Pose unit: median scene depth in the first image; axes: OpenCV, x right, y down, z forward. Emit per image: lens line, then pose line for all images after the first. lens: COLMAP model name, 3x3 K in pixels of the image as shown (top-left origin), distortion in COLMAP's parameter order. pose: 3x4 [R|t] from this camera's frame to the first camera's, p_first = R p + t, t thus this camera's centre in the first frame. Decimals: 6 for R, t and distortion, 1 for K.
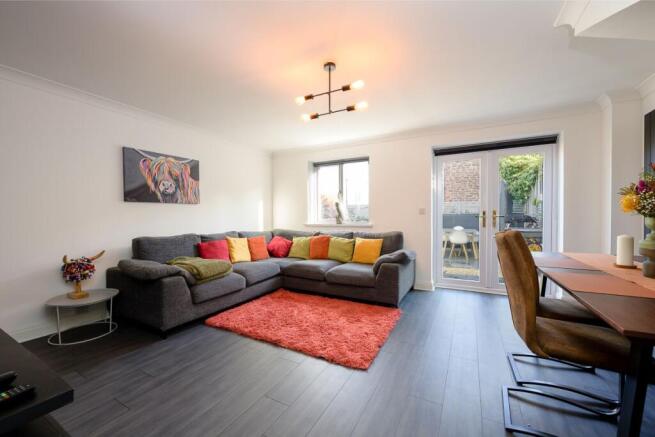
lens RADIAL K [[260.7, 0, 325.6], [0, 260.7, 219.4], [0, 0, 1]] dist [-0.002168, -0.000316]
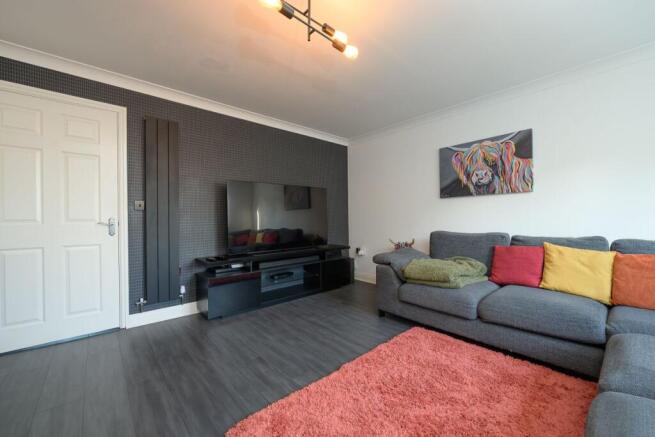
lens RADIAL K [[260.7, 0, 325.6], [0, 260.7, 219.4], [0, 0, 1]] dist [-0.002168, -0.000316]
pose [[-0.329645, 0.009264, -0.944059, 0.391414], [-0.005544, 0.999916, 0.011748, 0.010195], [0.944089, 0.009107, -0.329566, 0.819196]]
